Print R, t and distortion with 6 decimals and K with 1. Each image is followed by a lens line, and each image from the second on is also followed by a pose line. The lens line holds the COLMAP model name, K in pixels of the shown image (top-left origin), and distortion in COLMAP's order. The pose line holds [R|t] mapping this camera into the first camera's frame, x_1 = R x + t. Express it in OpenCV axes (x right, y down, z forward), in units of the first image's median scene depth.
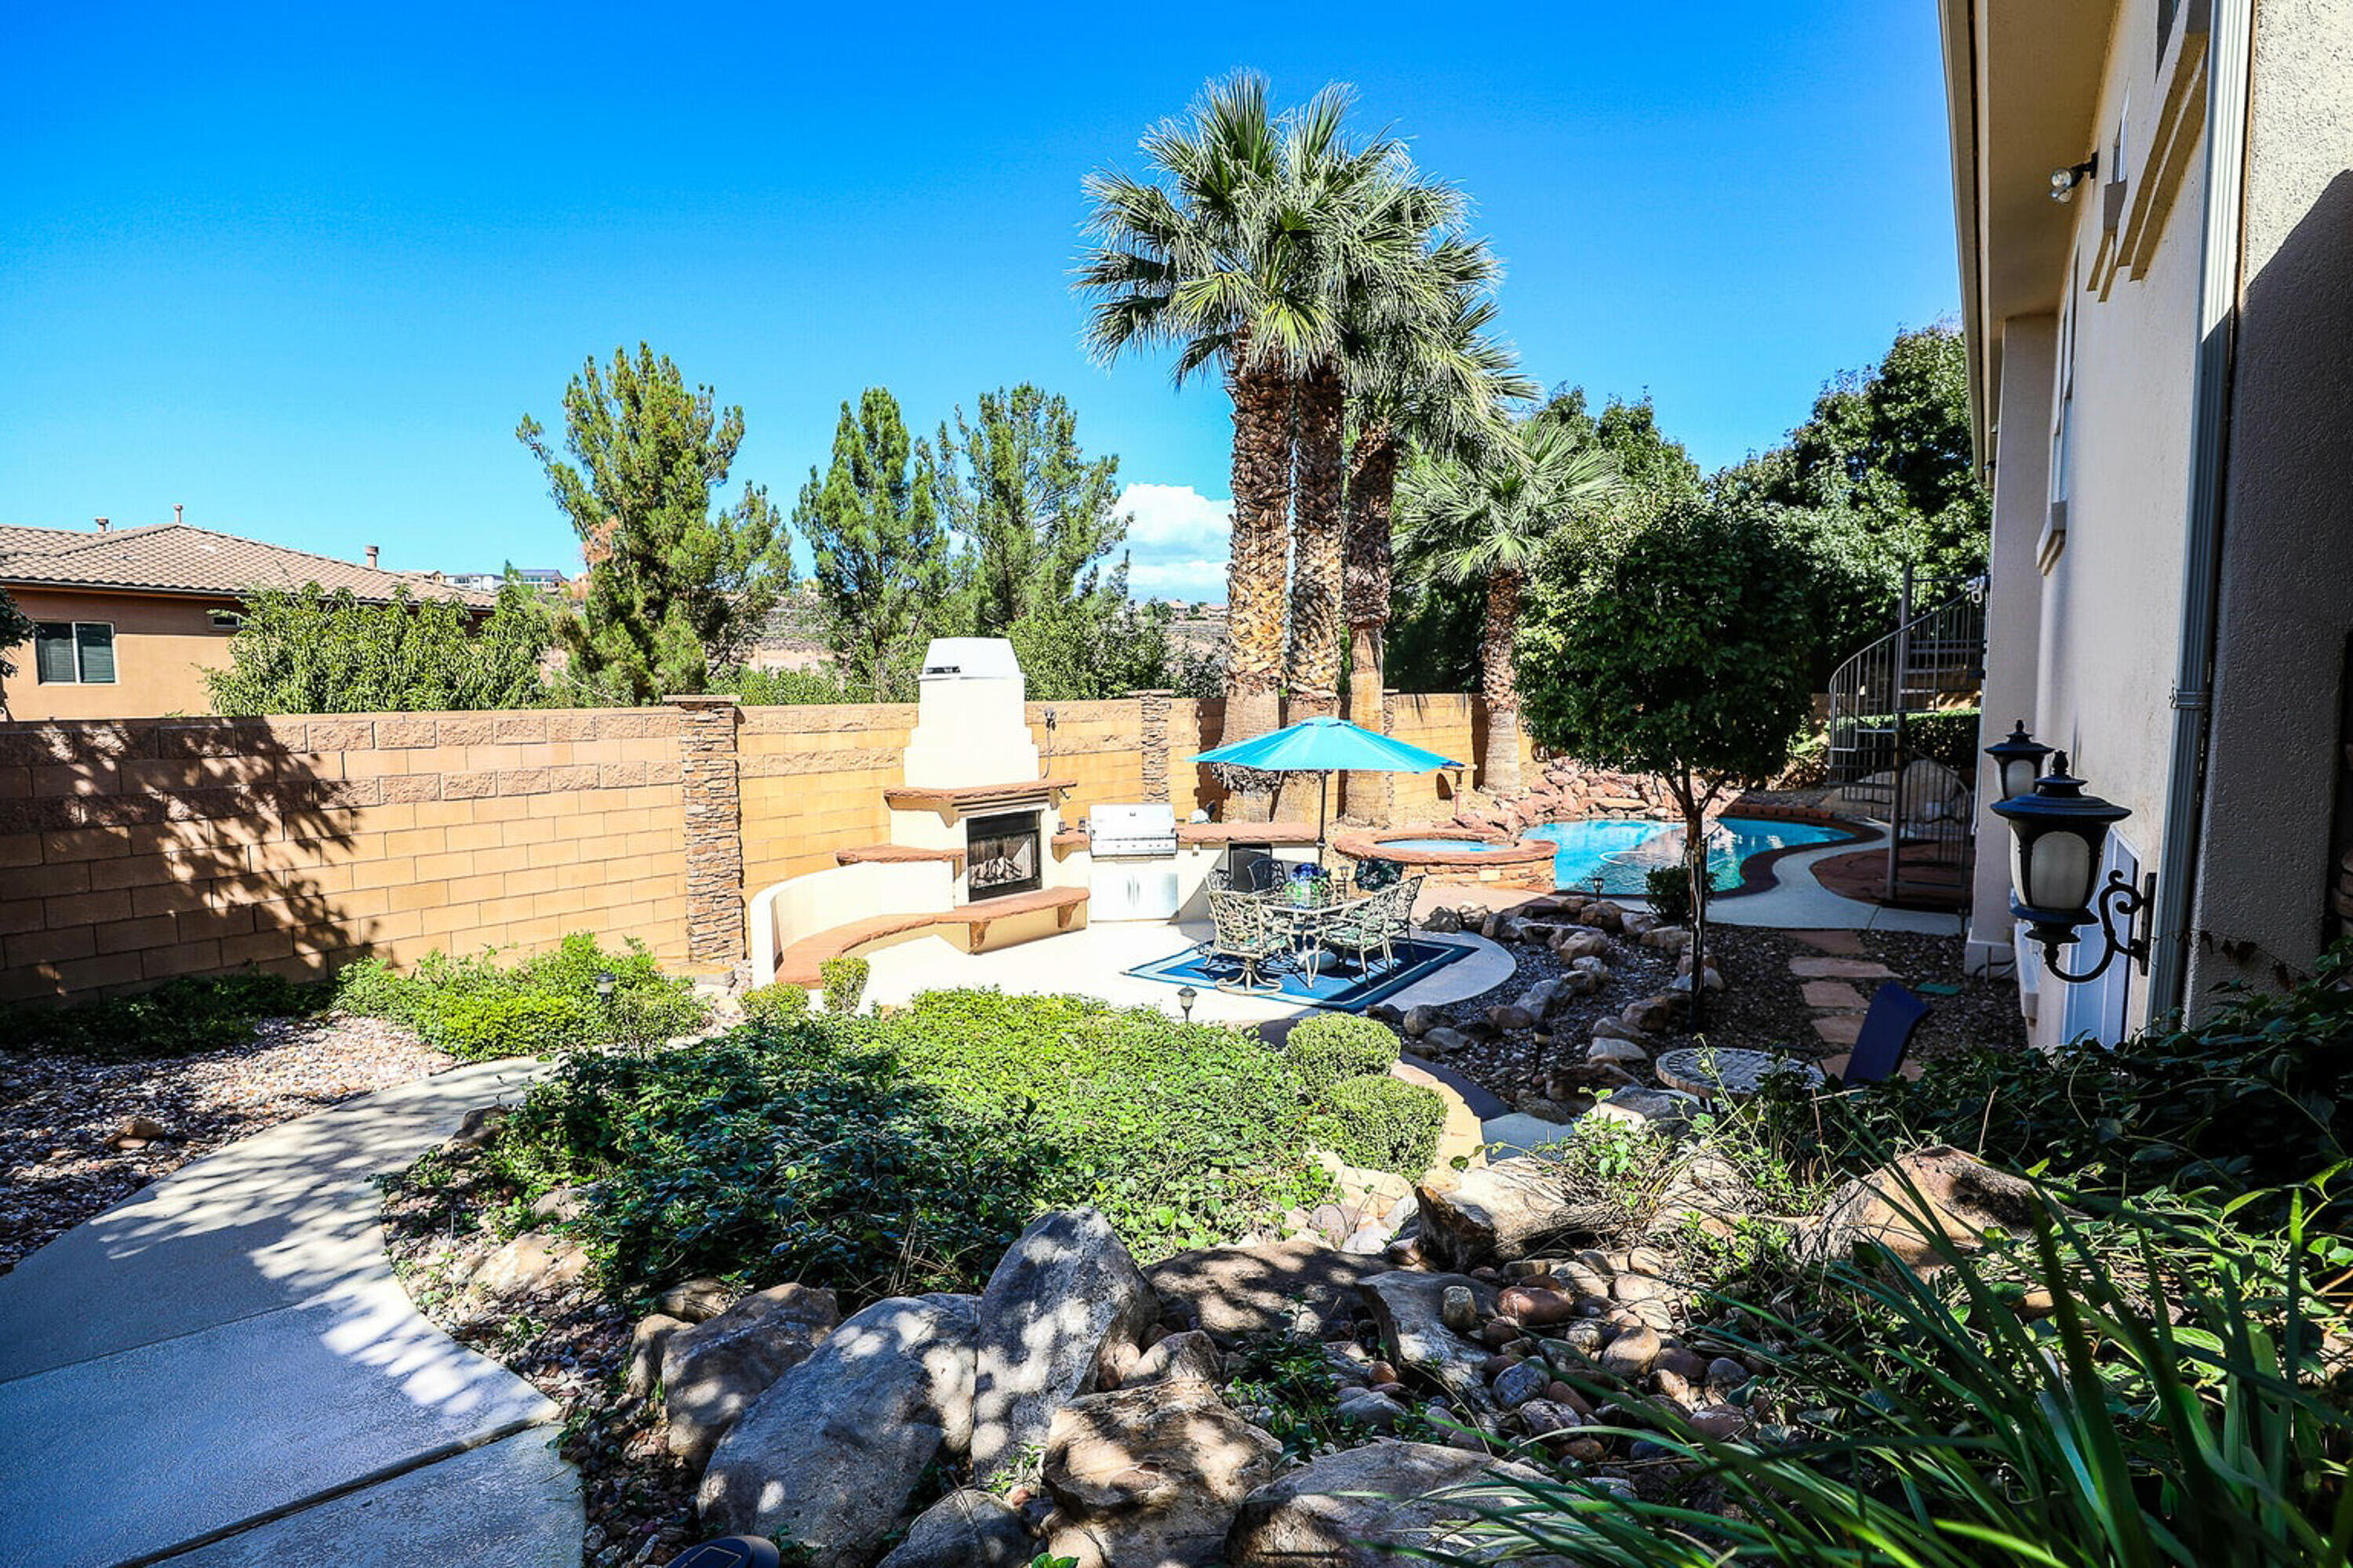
lens RADIAL K [[1138.8, 0, 1176.5], [0, 1138.8, 784.0], [0, 0, 1]] dist [-0.026260, 0.001496]
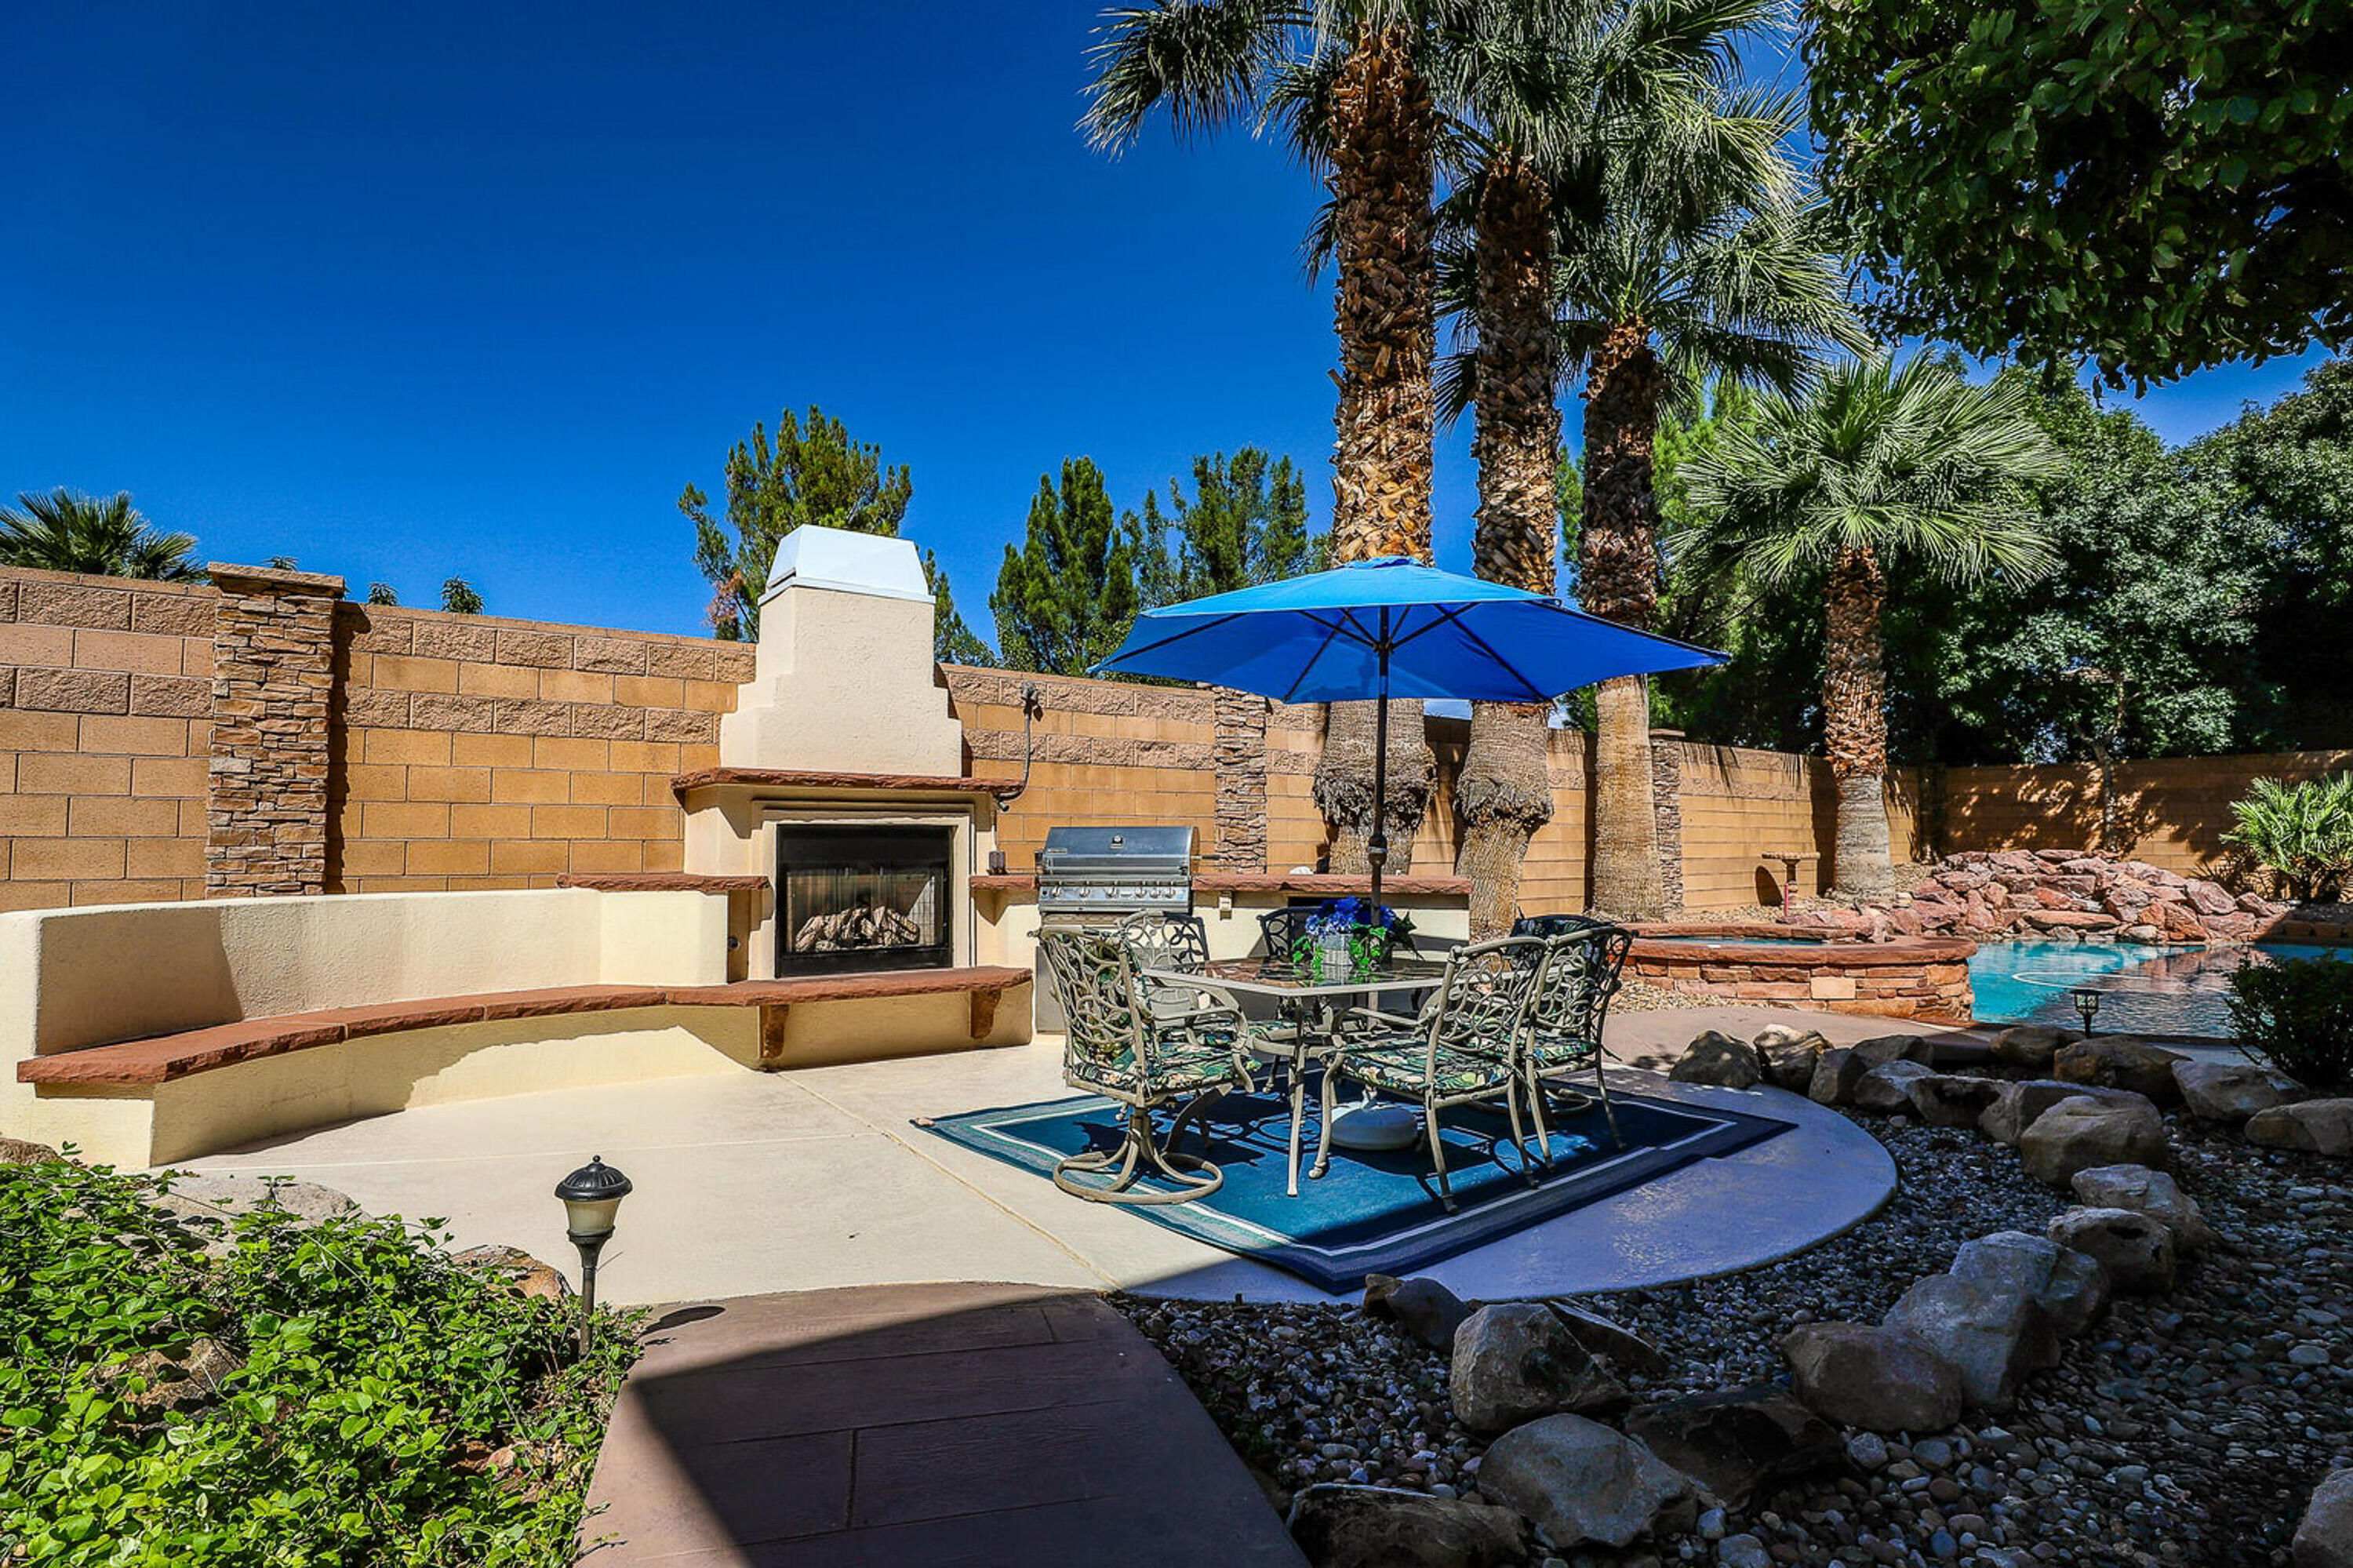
lens RADIAL K [[1138.8, 0, 1176.5], [0, 1138.8, 784.0], [0, 0, 1]] dist [-0.026260, 0.001496]
pose [[0.963194, -0.008889, -0.268661, 0.131107], [-0.027105, 0.991148, -0.129968, 0.066104], [0.267438, 0.132466, 0.954426, 0.433417]]
